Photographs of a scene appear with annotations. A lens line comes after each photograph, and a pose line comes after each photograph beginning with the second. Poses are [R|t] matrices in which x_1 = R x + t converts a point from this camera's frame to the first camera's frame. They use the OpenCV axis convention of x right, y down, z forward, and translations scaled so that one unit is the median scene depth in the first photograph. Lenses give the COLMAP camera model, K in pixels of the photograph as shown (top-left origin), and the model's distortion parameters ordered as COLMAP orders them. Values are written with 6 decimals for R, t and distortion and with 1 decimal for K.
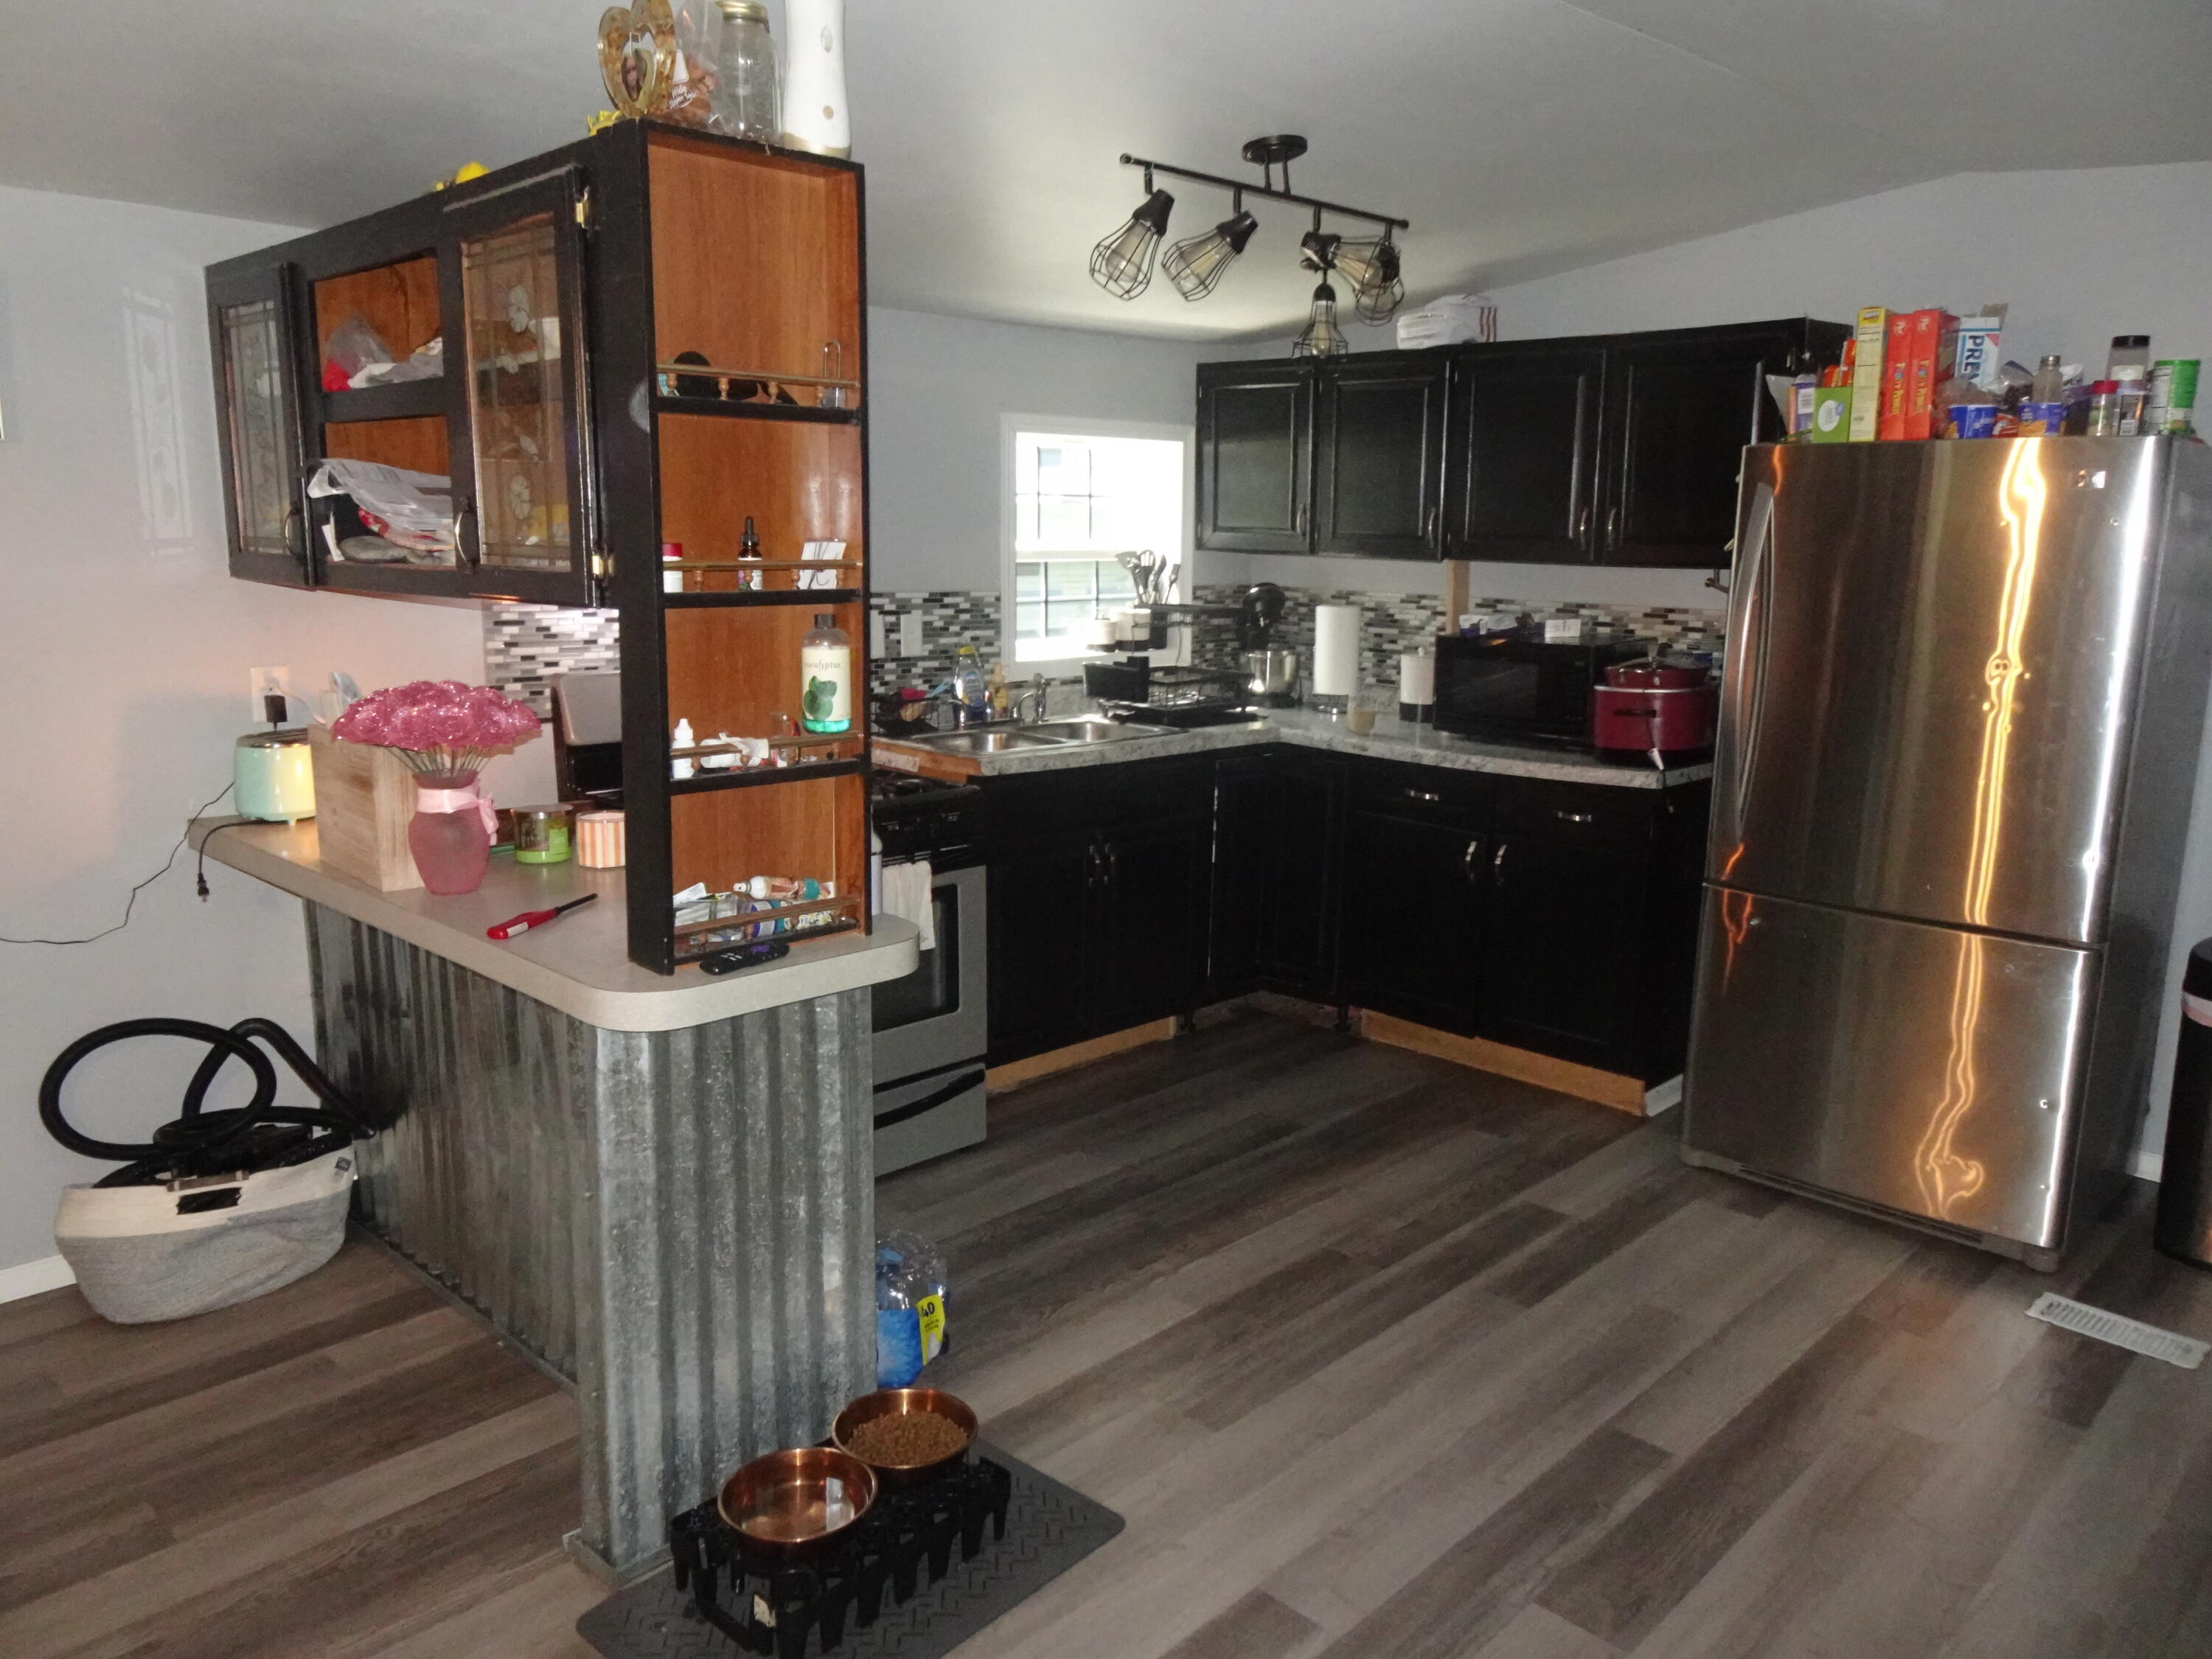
lens RADIAL K [[1633.0, 0, 1106.0], [0, 1633.0, 829.5], [0, 0, 1]] dist [0.162650, -0.254625]
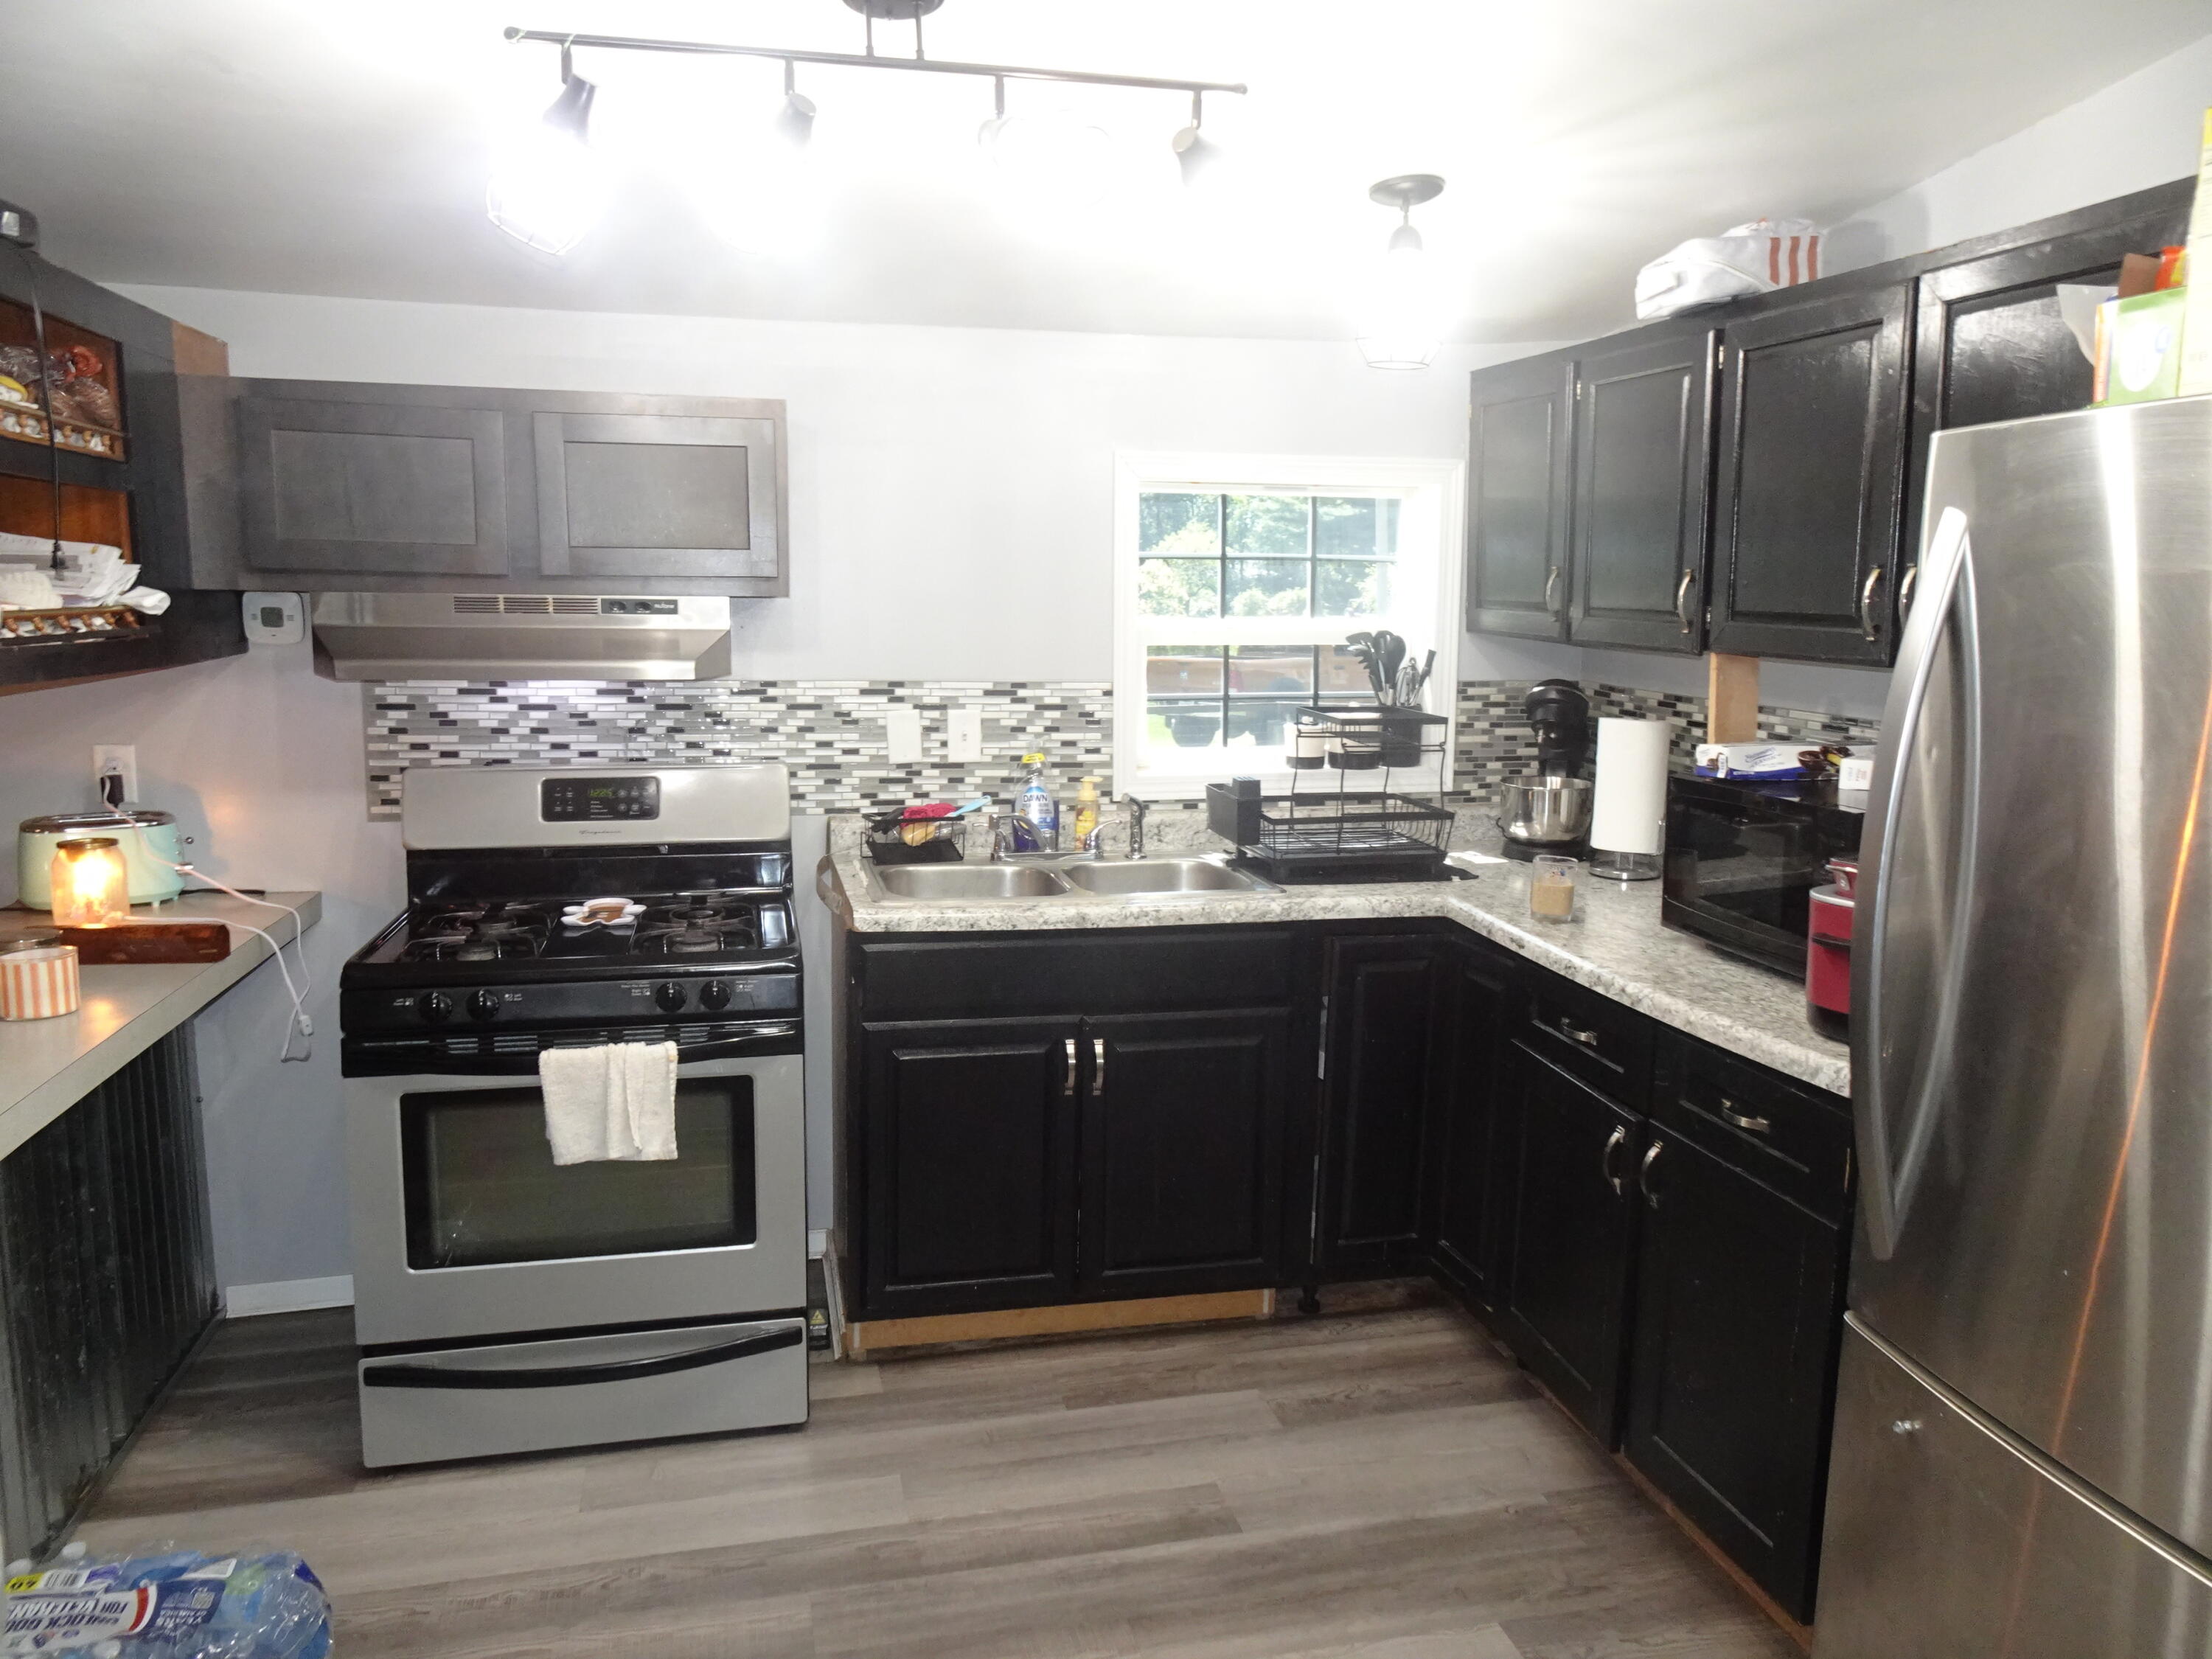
lens RADIAL K [[1633.0, 0, 1106.0], [0, 1633.0, 829.5], [0, 0, 1]] dist [0.162650, -0.254625]
pose [[0.840179, 0.070825, -0.537665, 0.369041], [-0.097386, 0.995023, -0.021108, -0.063563], [0.533494, 0.070095, 0.842894, 0.374604]]
